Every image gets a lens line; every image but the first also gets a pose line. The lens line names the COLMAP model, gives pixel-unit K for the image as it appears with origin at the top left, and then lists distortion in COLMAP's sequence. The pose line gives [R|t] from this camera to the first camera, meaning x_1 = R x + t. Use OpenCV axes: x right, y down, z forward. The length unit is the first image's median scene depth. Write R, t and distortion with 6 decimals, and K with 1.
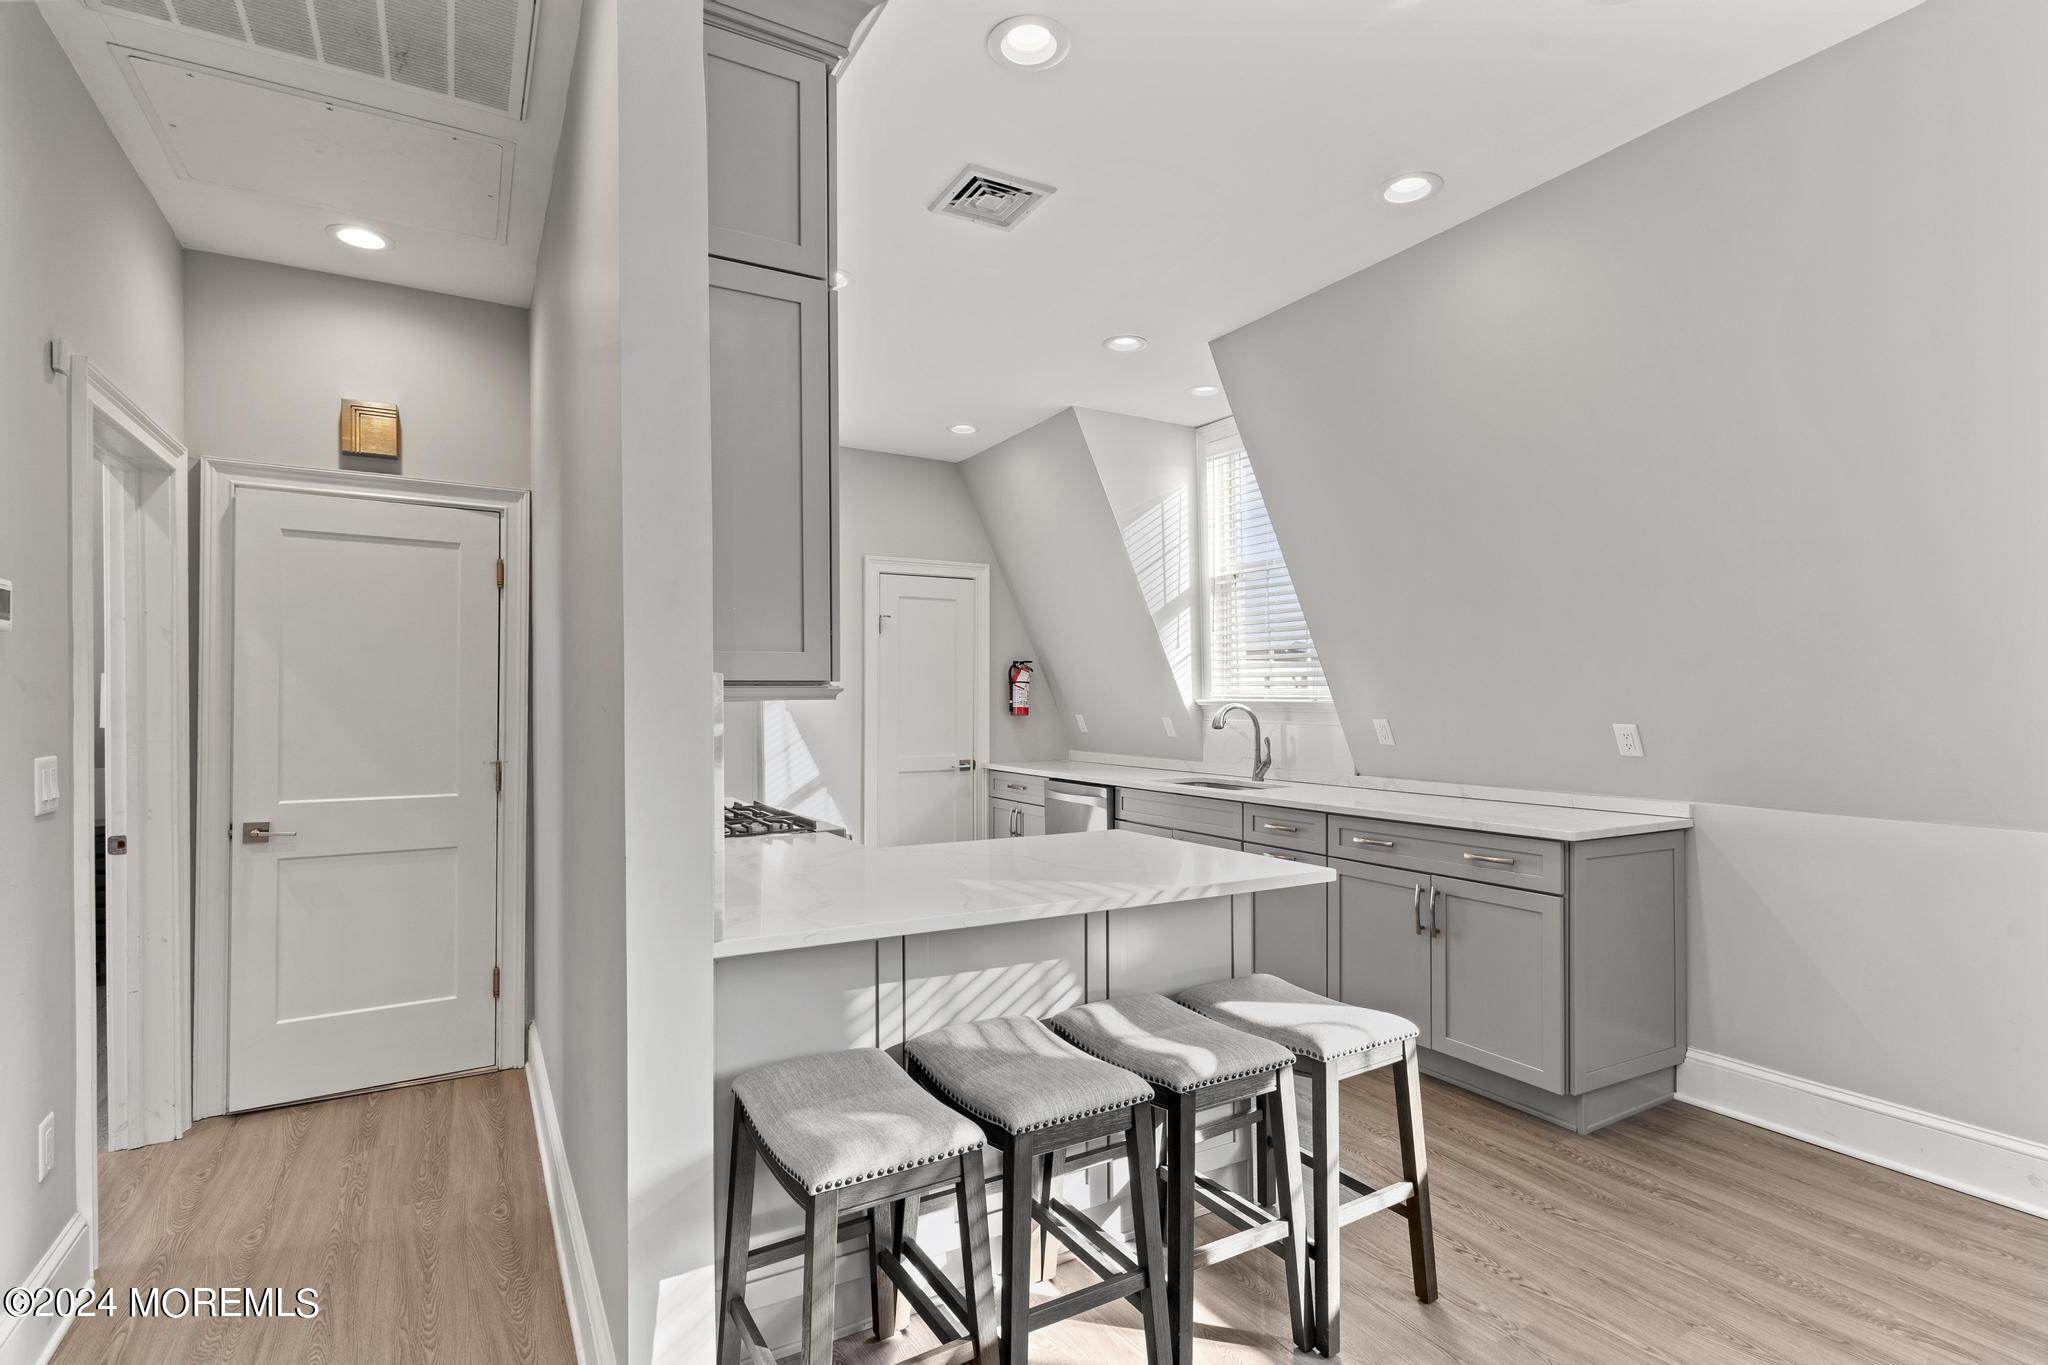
lens RADIAL K [[992.0, 0, 1018.0], [0, 992.0, 698.3], [0, 0, 1]] dist [-0.000121, 0.000362]
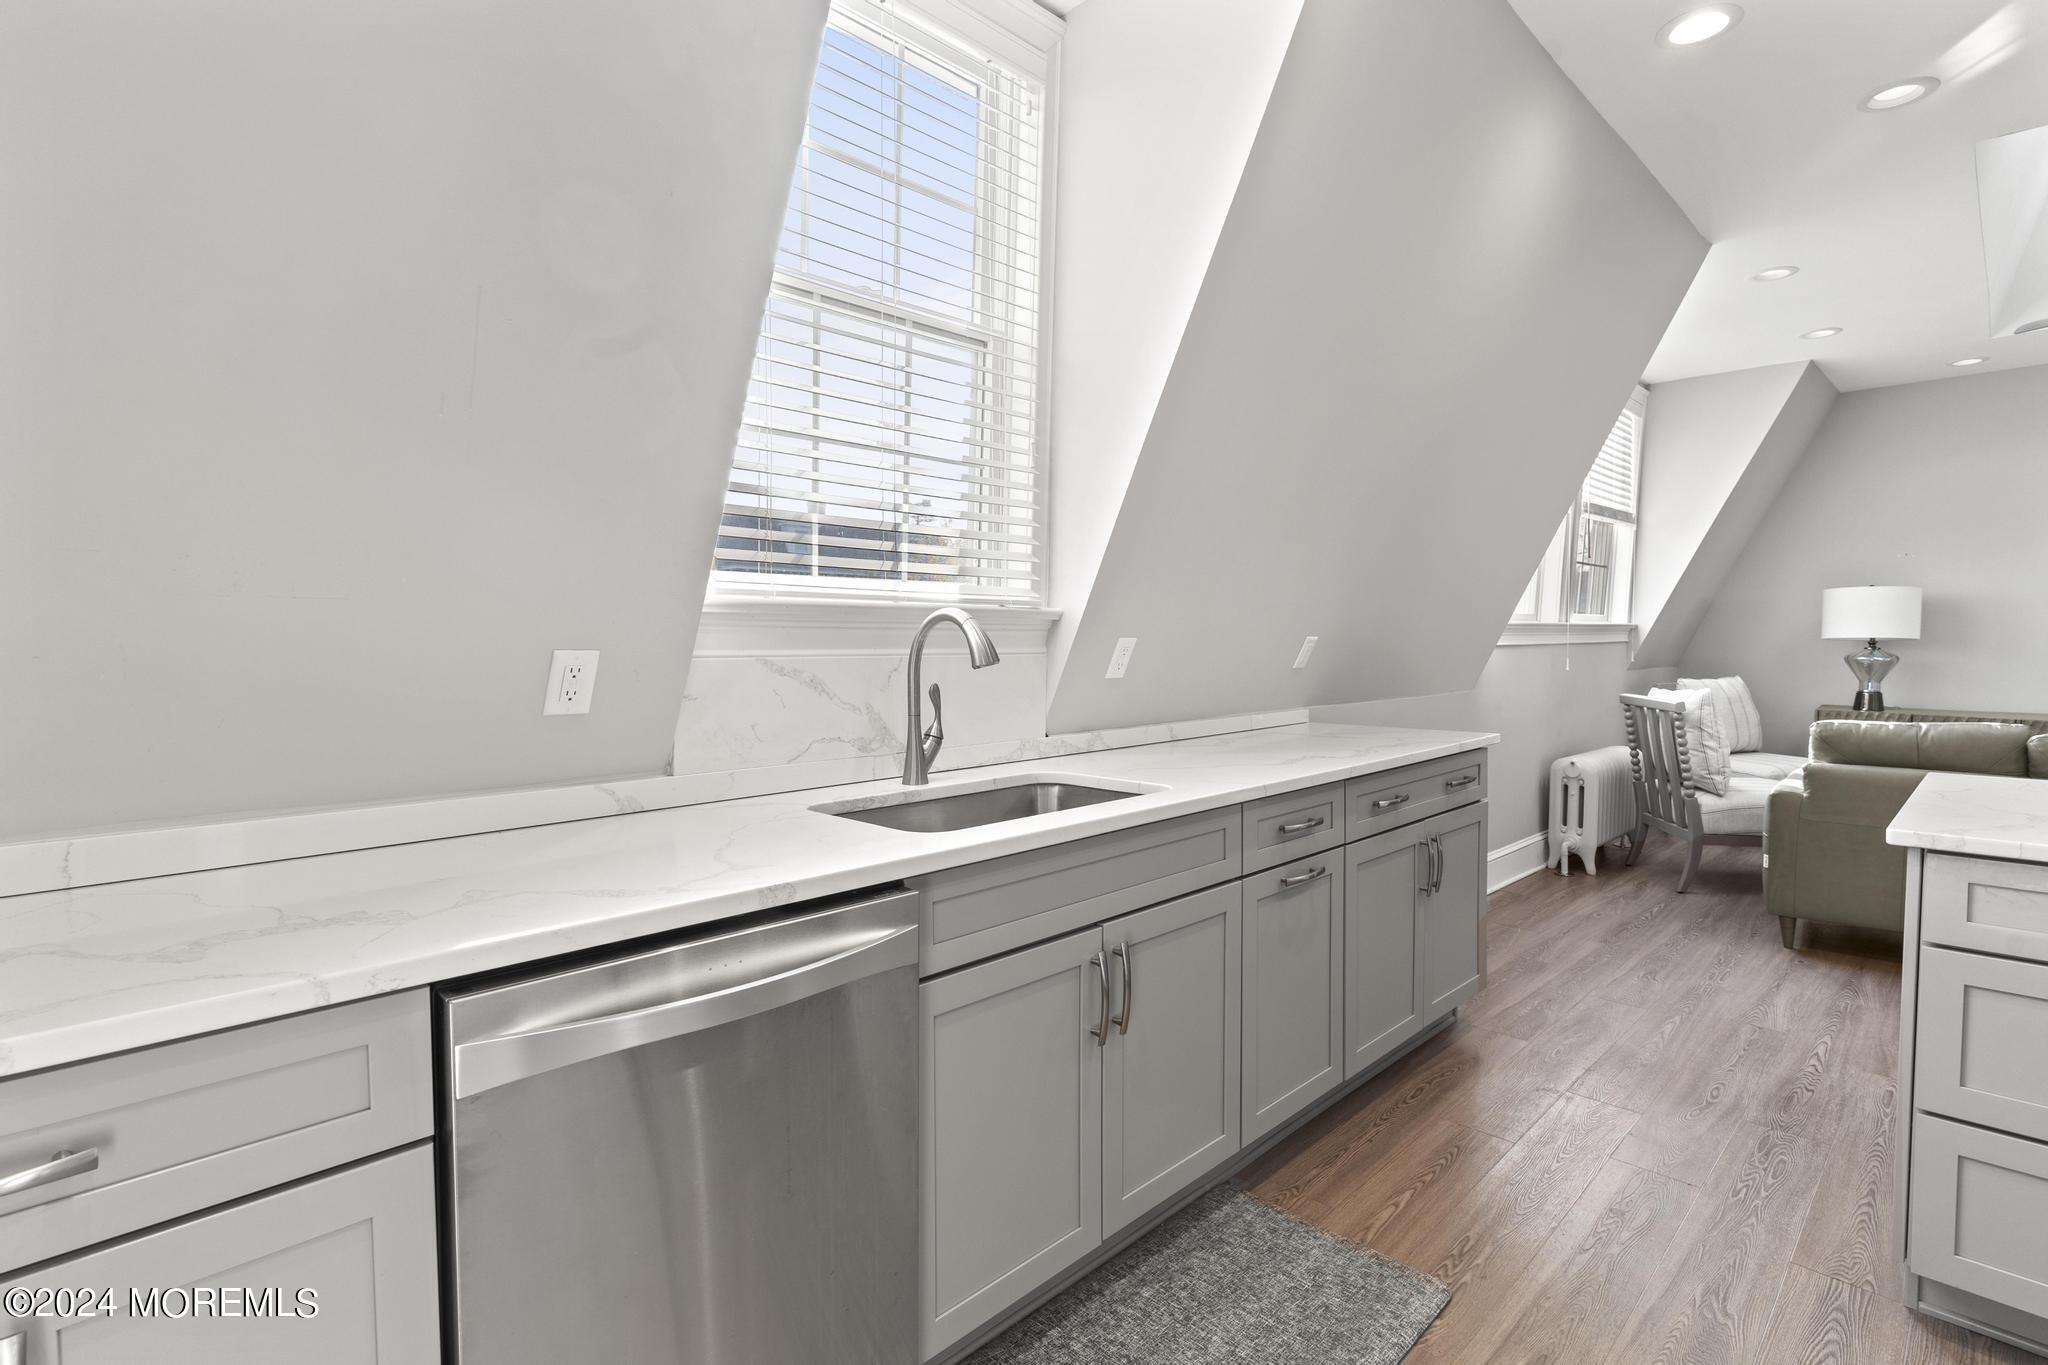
lens RADIAL K [[988.0, 0, 1024.0], [0, 988.0, 682.5], [0, 0, 1]] dist [0.000623, -0.000466]
pose [[-0.259022, -0.044435, 0.964849, -0.280098], [0.002957, 0.998900, 0.046797, 0.027088], [-0.965867, 0.014974, -0.258605, 1.578491]]
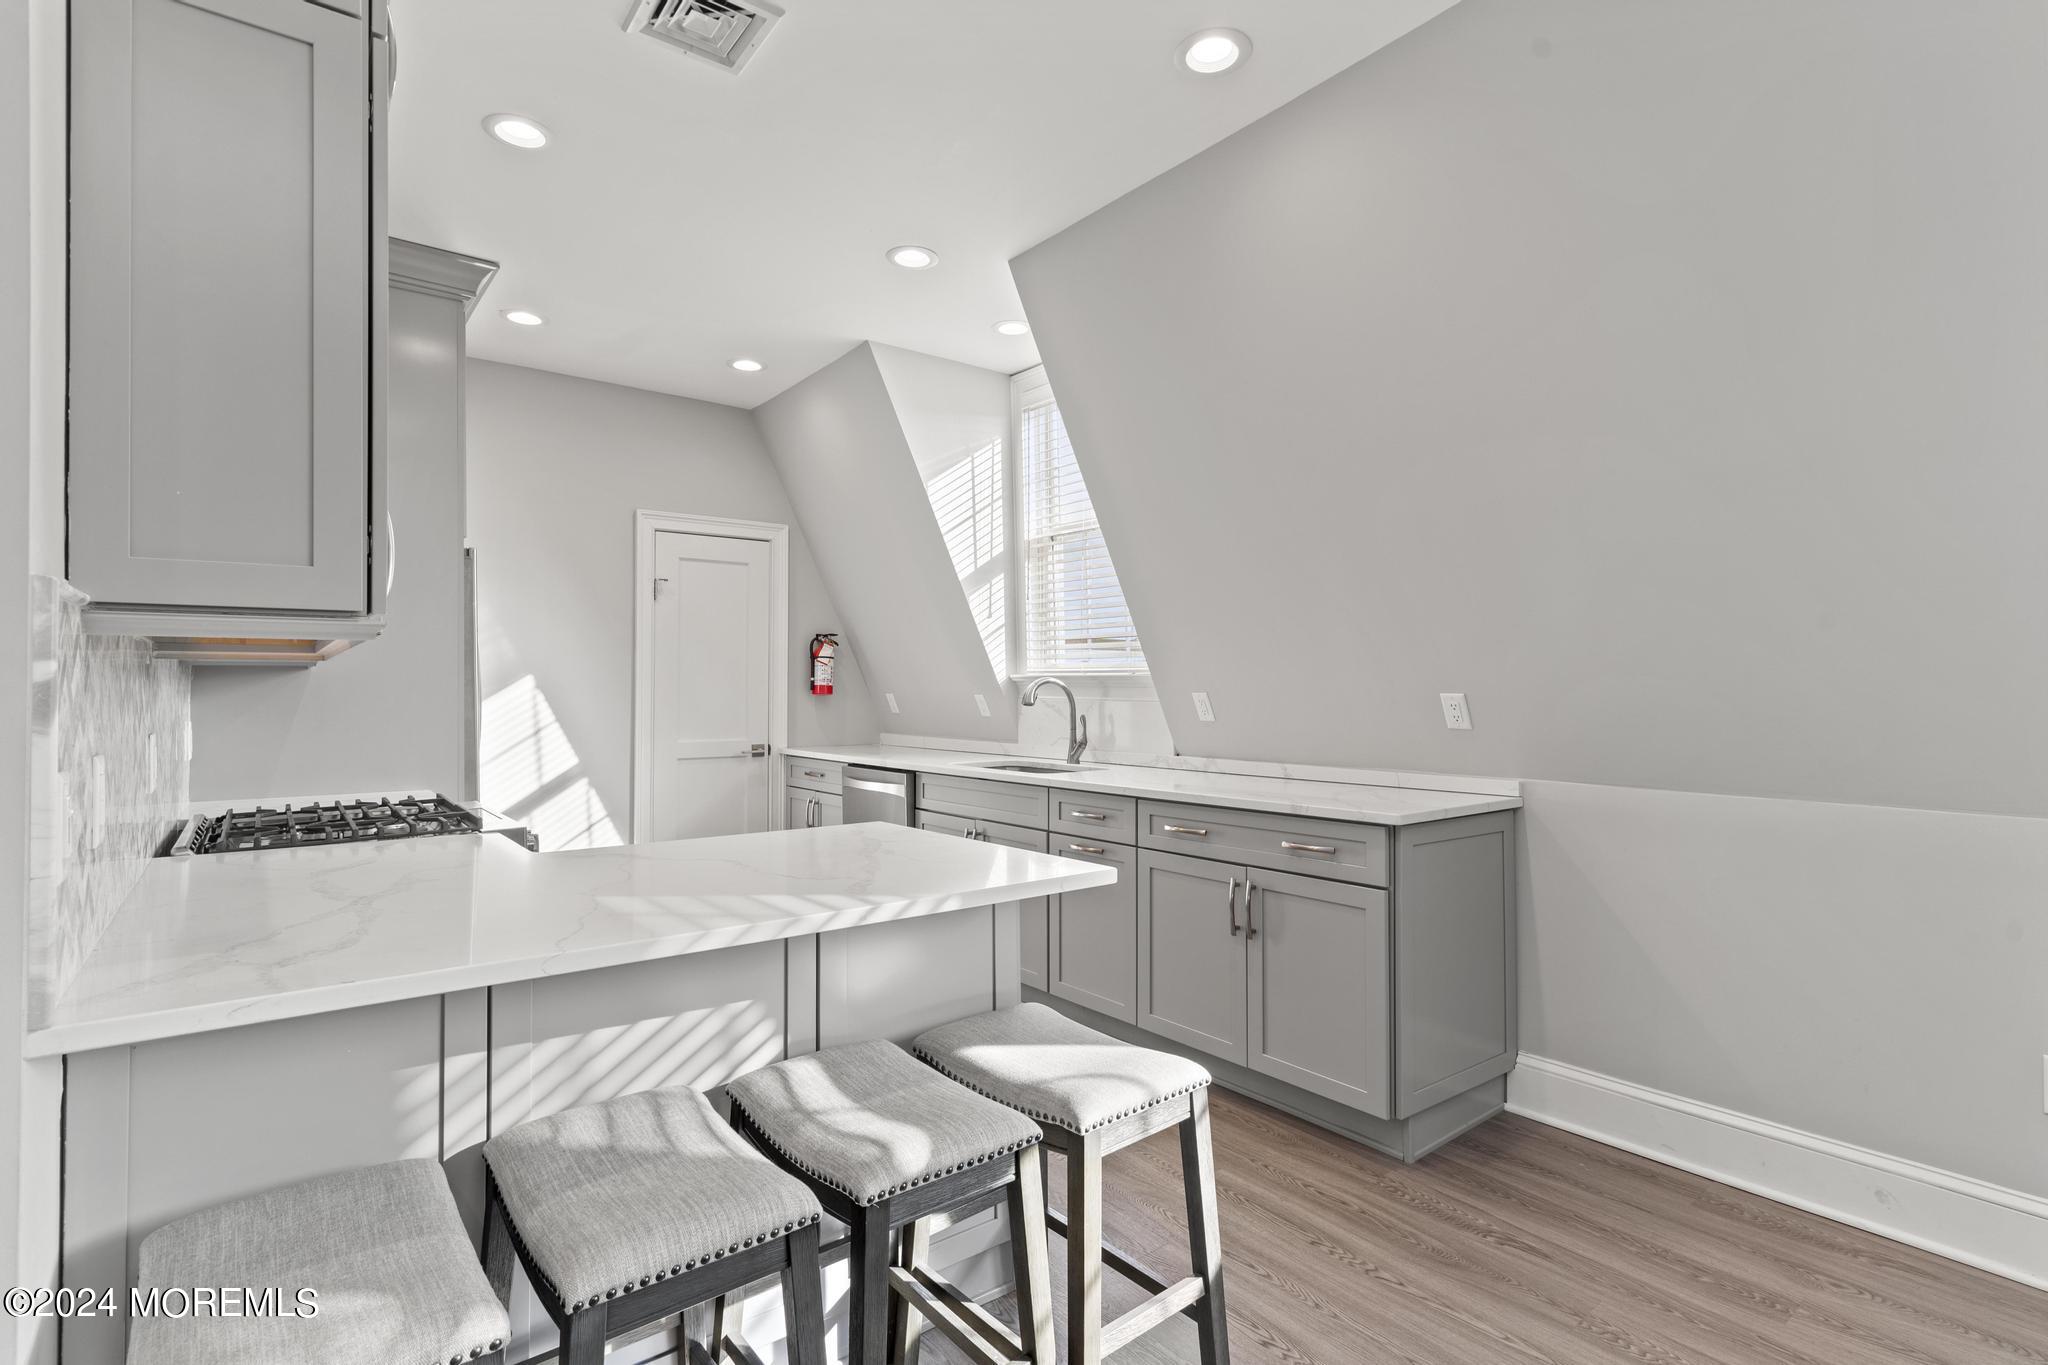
lens RADIAL K [[988.0, 0, 1024.0], [0, 988.0, 682.5], [0, 0, 1]] dist [0.000623, -0.000466]
pose [[0.989316, 0.000763, 0.145787, 0.097550], [0.000009, 0.999986, -0.005297, 0.021161], [-0.145789, 0.005242, 0.989302, 0.171433]]
